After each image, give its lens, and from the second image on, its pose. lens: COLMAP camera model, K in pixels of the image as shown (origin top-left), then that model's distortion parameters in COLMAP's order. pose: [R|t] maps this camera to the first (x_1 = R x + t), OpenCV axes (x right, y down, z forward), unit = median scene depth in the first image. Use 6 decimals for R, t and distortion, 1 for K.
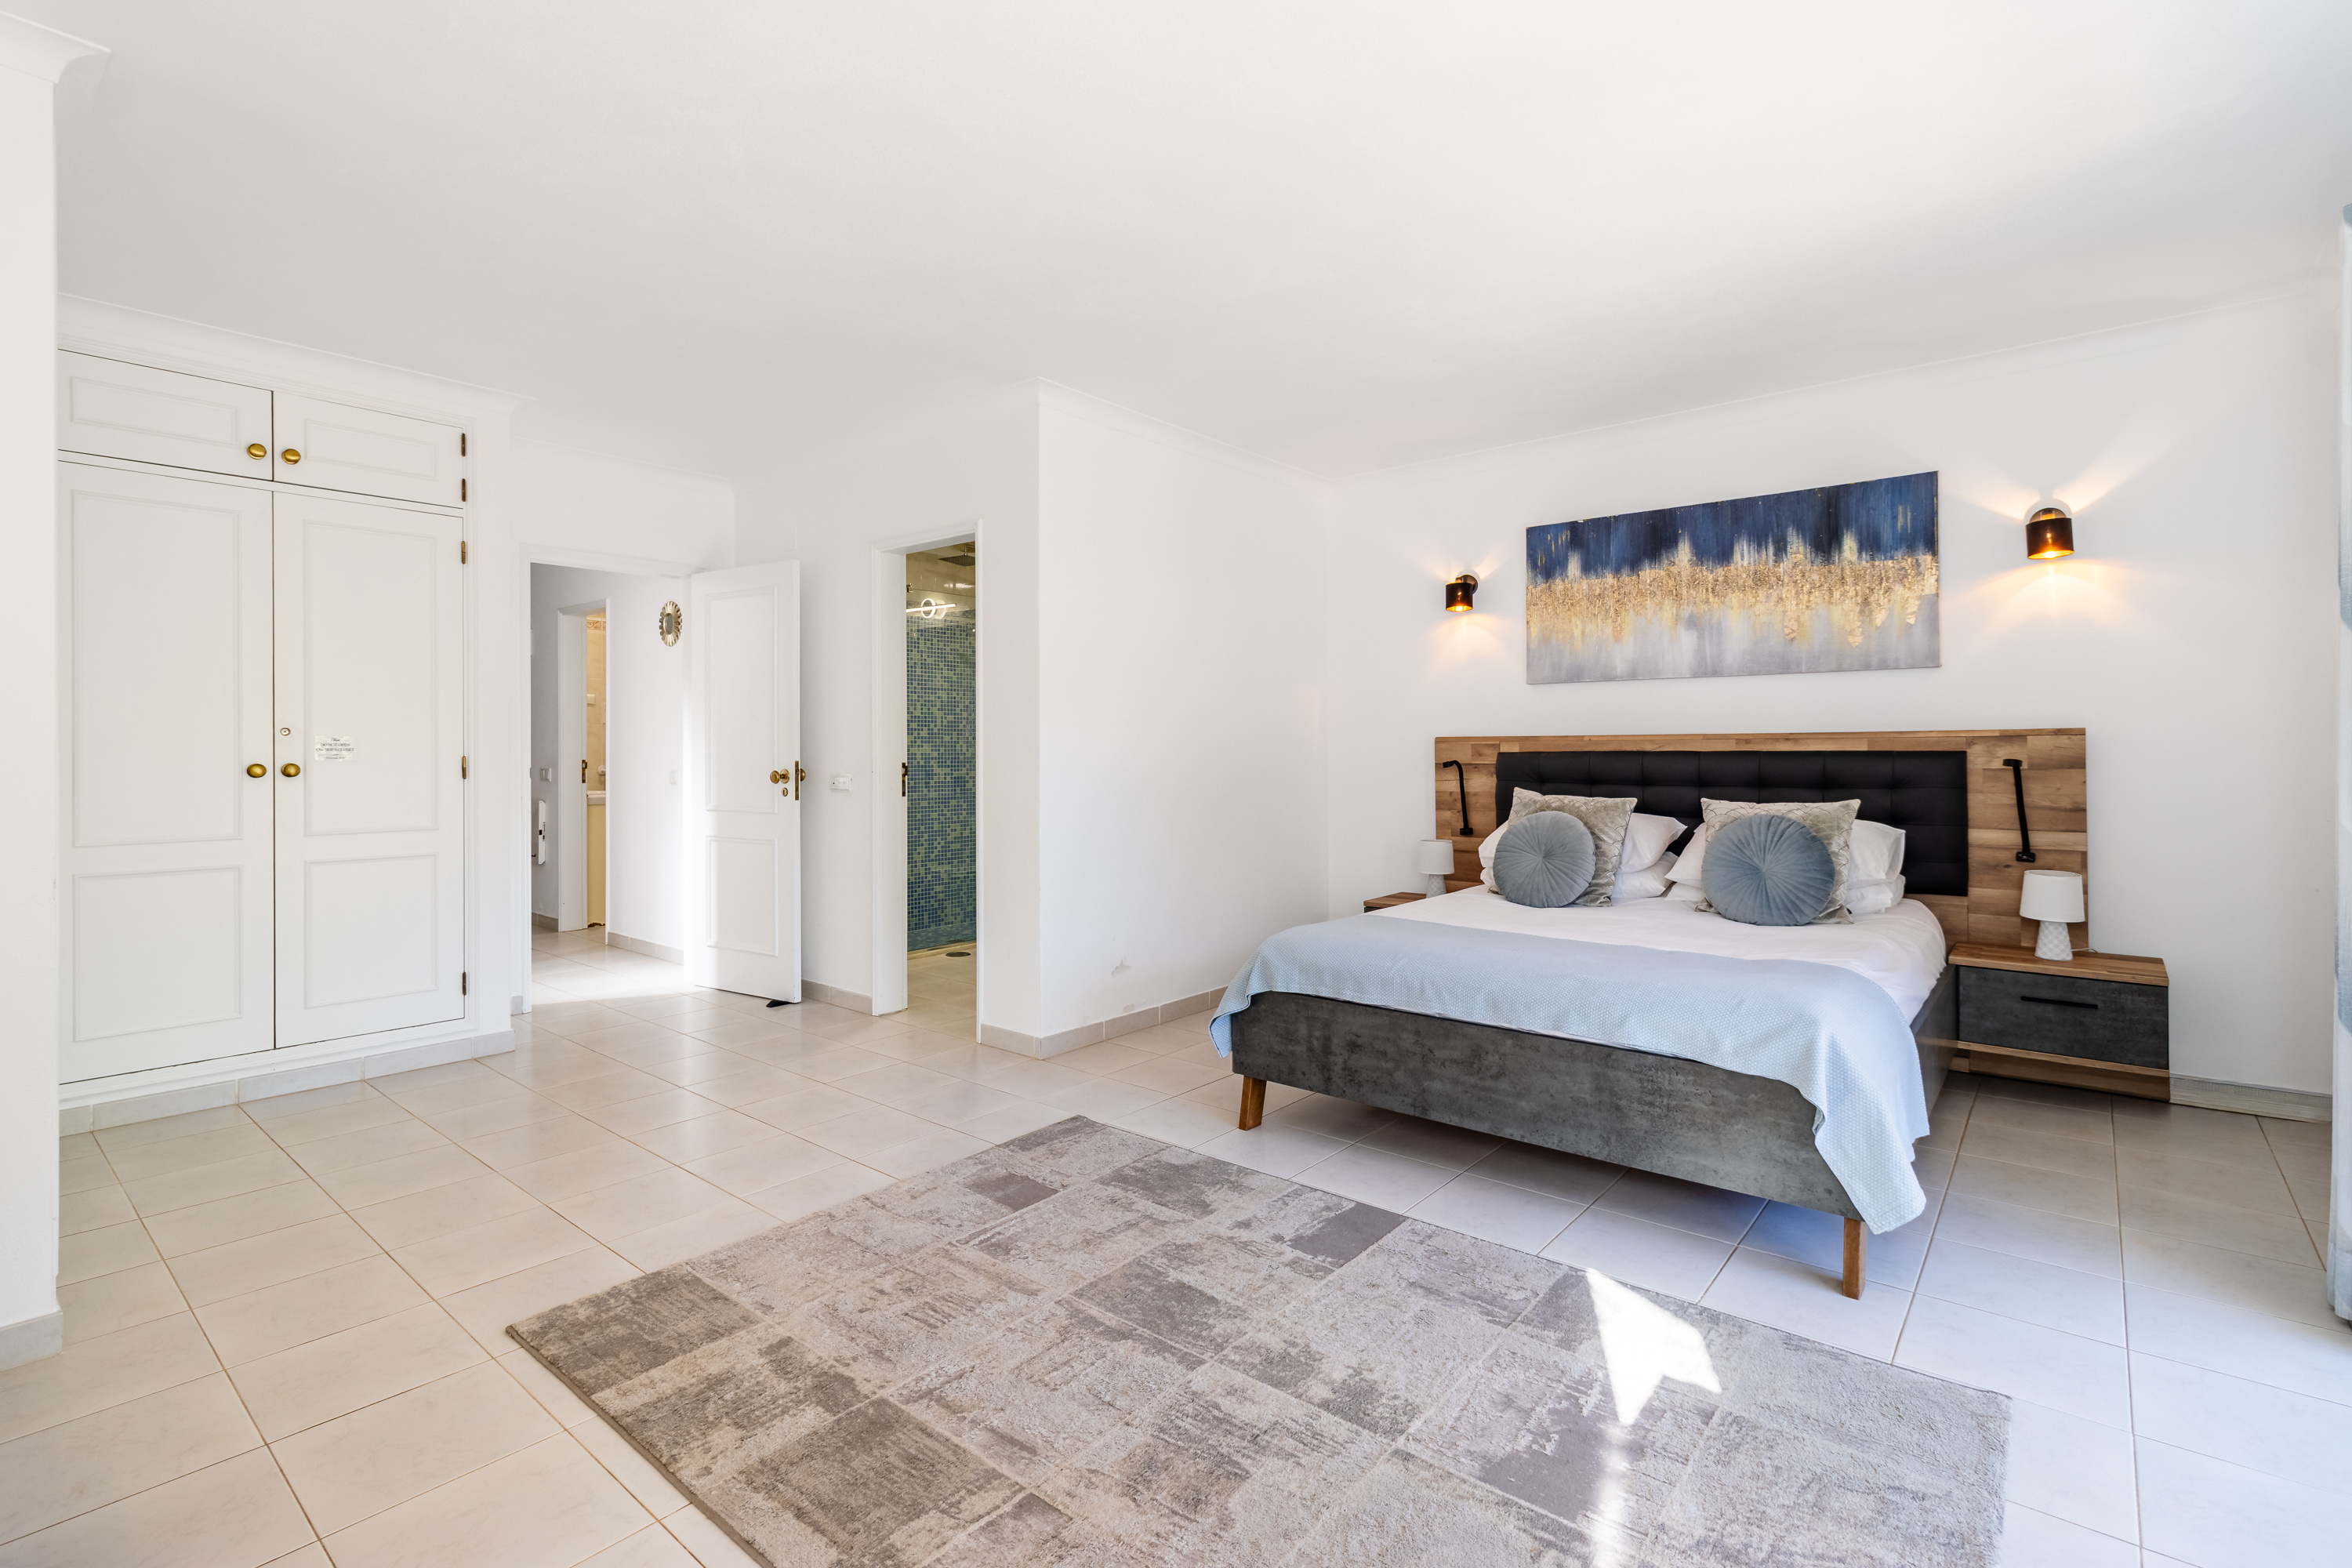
lens RADIAL K [[1084.0, 0, 1169.1], [0, 1084.0, 730.6], [0, 0, 1]] dist [0.002303, -0.000094]
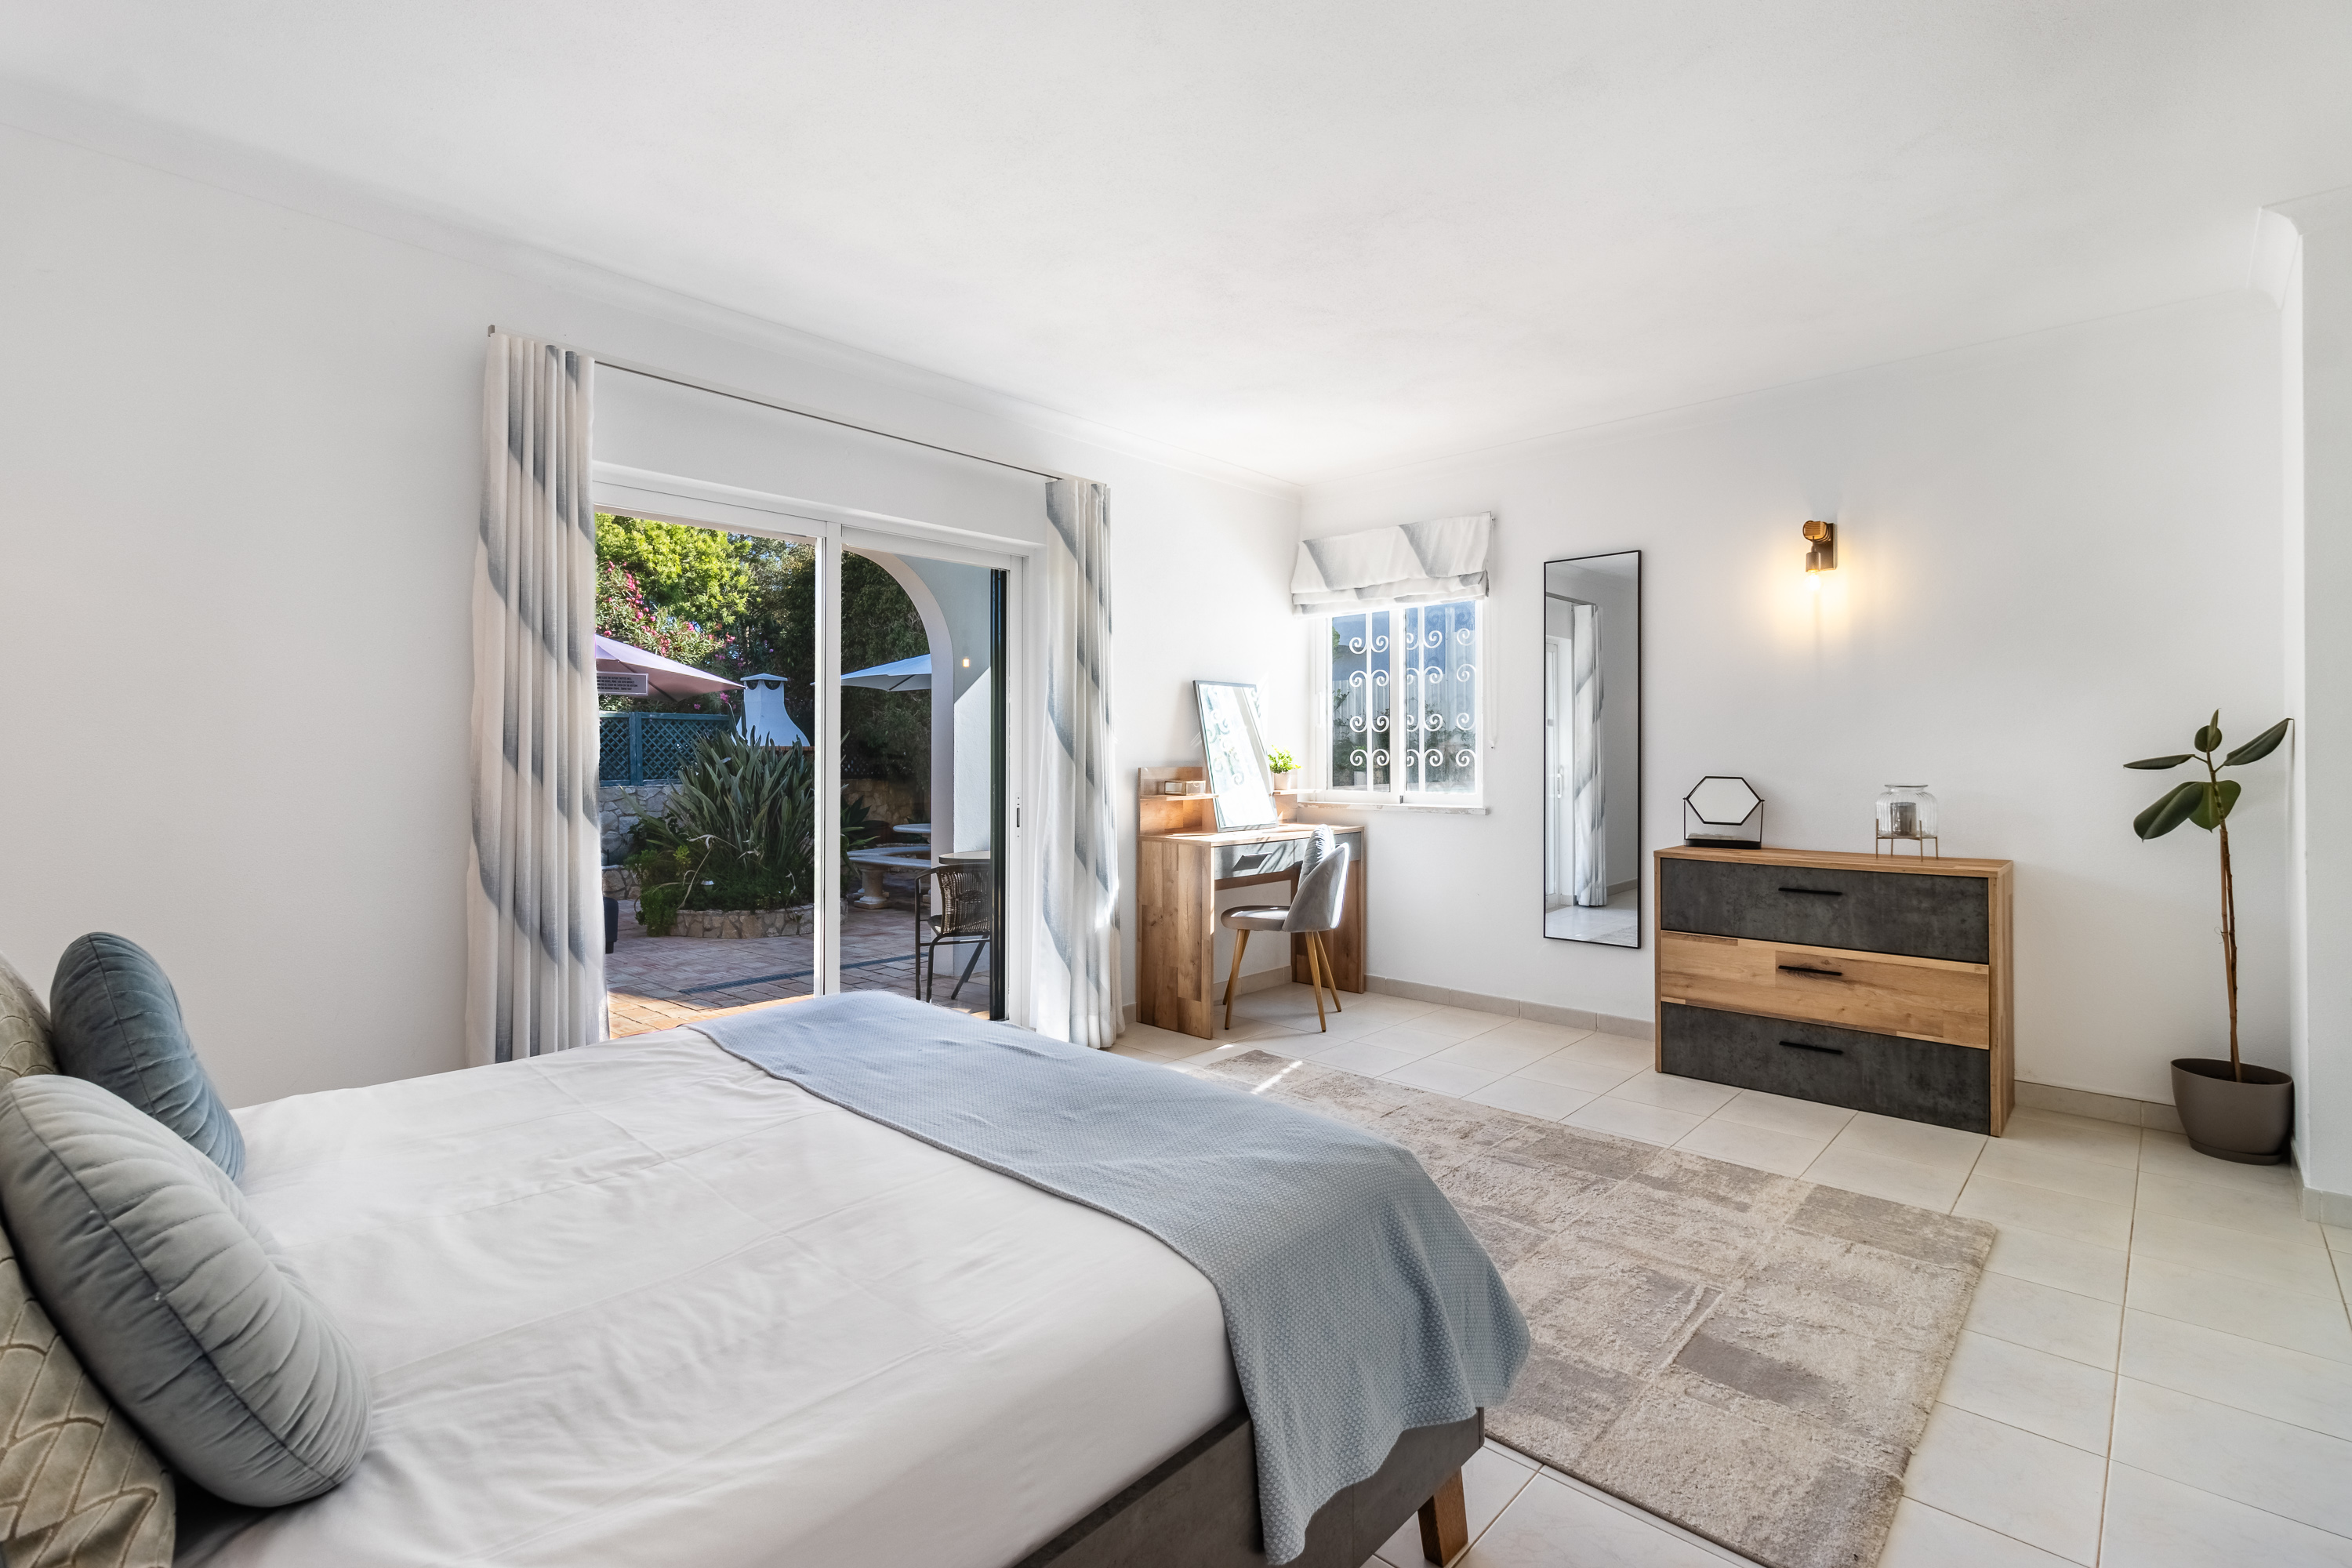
lens RADIAL K [[1084.0, 0, 1169.0], [0, 1084.0, 763.3], [0, 0, 1]] dist [0.002303, -0.000094]
pose [[-0.998818, 0.000121, 0.048612, 0.172687], [-0.000527, 0.999911, -0.013318, 0.026934], [-0.048610, -0.013327, -0.998729, 1.486307]]
